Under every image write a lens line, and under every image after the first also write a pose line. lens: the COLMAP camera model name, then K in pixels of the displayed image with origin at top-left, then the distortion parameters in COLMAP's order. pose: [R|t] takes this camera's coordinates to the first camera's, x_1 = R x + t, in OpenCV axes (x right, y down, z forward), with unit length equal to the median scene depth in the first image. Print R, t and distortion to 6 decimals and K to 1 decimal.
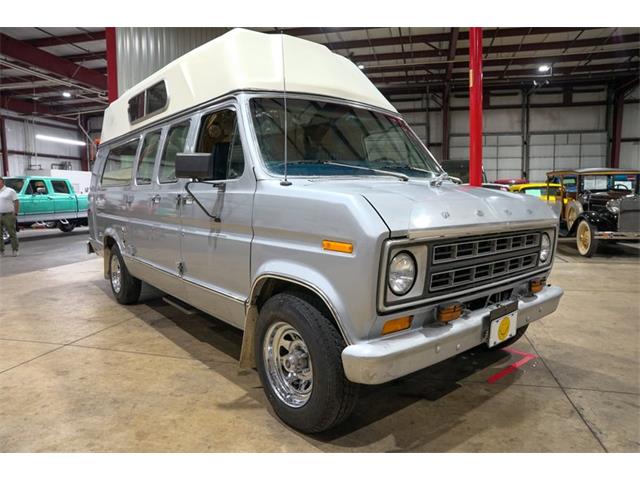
lens RADIAL K [[434.5, 0, 322.8], [0, 434.5, 242.5], [0, 0, 1]] dist [-0.131456, 0.101116]
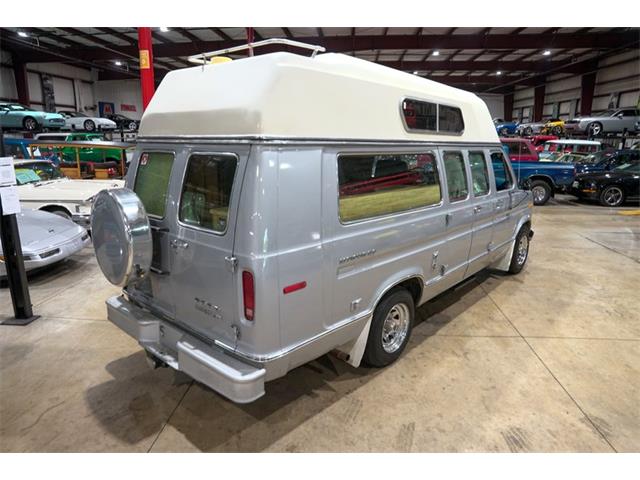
lens RADIAL K [[434.5, 0, 322.8], [0, 434.5, 242.5], [0, 0, 1]] dist [-0.131456, 0.101116]
pose [[-0.162425, -0.232723, 0.958884, -1.161302], [0.100237, 0.962869, 0.250669, -0.276709], [-0.981616, 0.136831, -0.133067, 1.202646]]
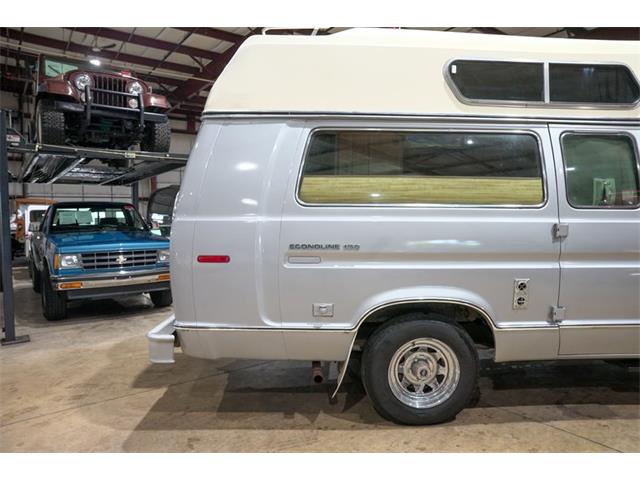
lens RADIAL K [[444.6, 0, 322.3], [0, 444.6, 230.1], [0, 0, 1]] dist [-0.138009, 0.114509]
pose [[0.615349, -0.031157, 0.787638, -0.982318], [0.088063, 0.995681, -0.029413, -0.097868], [-0.783320, 0.087461, 0.615435, 0.745811]]
